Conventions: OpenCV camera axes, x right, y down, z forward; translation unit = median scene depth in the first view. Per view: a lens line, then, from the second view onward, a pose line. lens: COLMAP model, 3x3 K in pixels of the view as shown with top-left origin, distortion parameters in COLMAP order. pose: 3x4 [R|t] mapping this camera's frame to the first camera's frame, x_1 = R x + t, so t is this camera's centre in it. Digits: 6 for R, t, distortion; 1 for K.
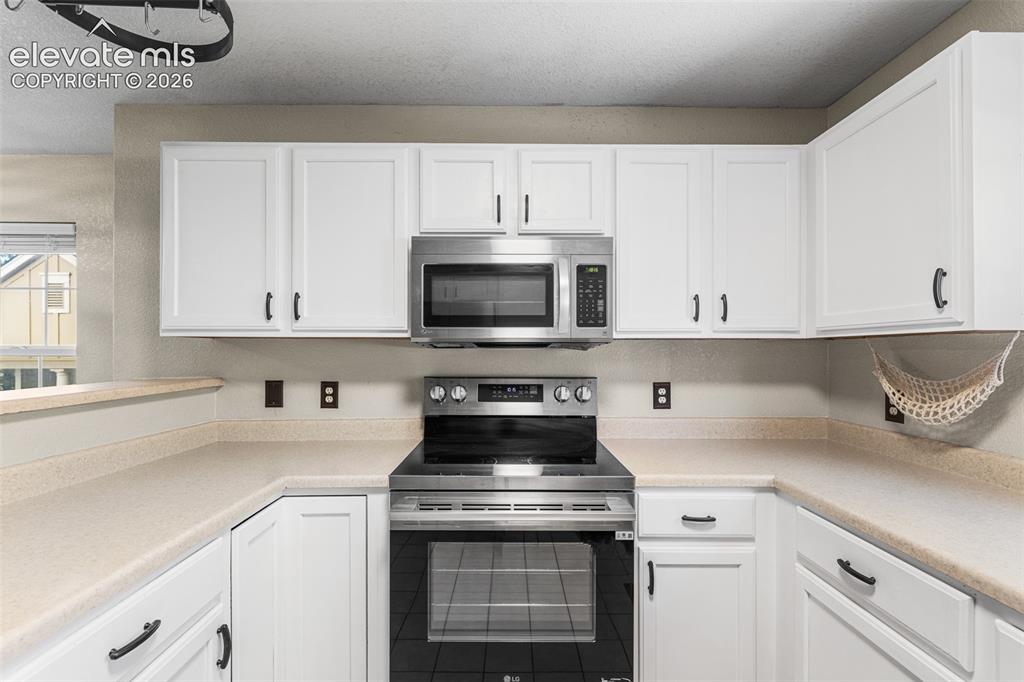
lens RADIAL K [[446.7, 0, 512.7], [0, 446.7, 351.3], [0, 0, 1]] dist [-0.000333, -0.000143]
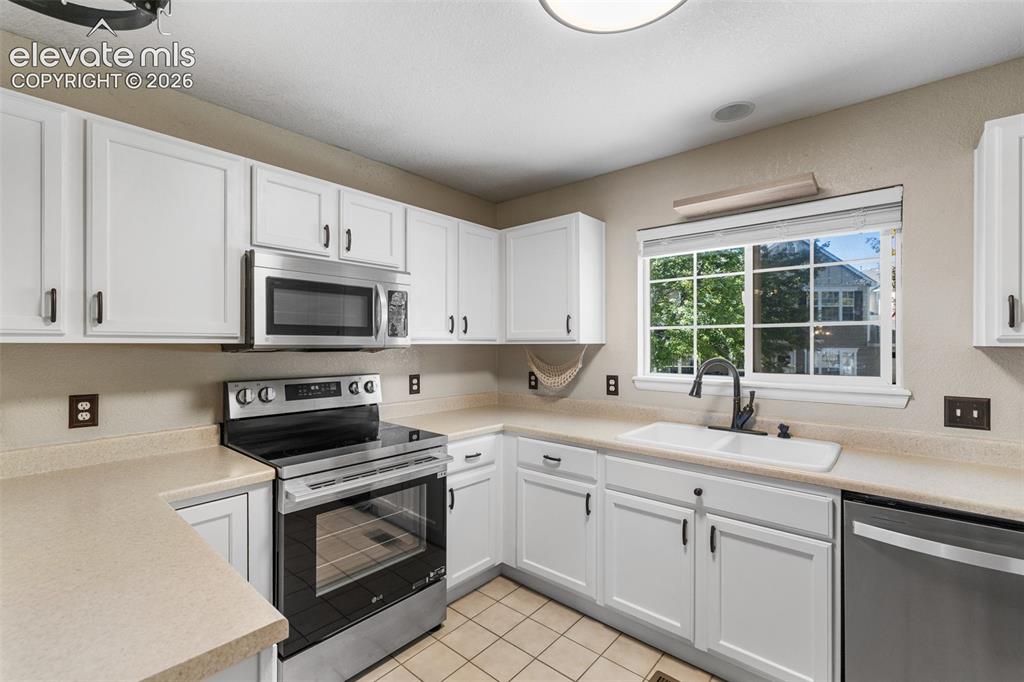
lens RADIAL K [[440.0, 0, 512.0], [0, 440.0, 341.0], [0, 0, 1]] dist [0.000666, 0.000022]
pose [[0.660879, 0.005136, 0.750475, -0.599155], [-0.000008, 0.999977, -0.006837, -0.030971], [-0.750493, 0.004513, 0.660863, -0.153619]]
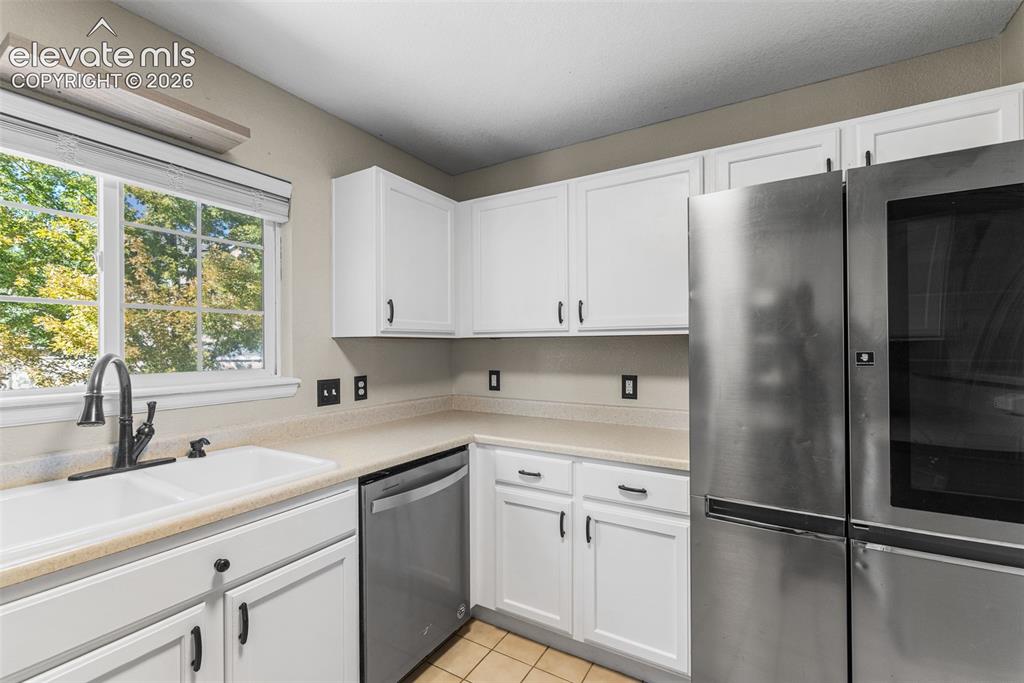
lens RADIAL K [[457.6, 0, 512.0], [0, 457.6, 341.5], [0, 0, 1]] dist [-0.000782, -0.000172]
pose [[-0.851429, 0.002983, 0.524461, -0.242232], [0.001056, 0.999992, -0.003972, -0.008167], [-0.524468, -0.002828, -0.851425, 0.564586]]
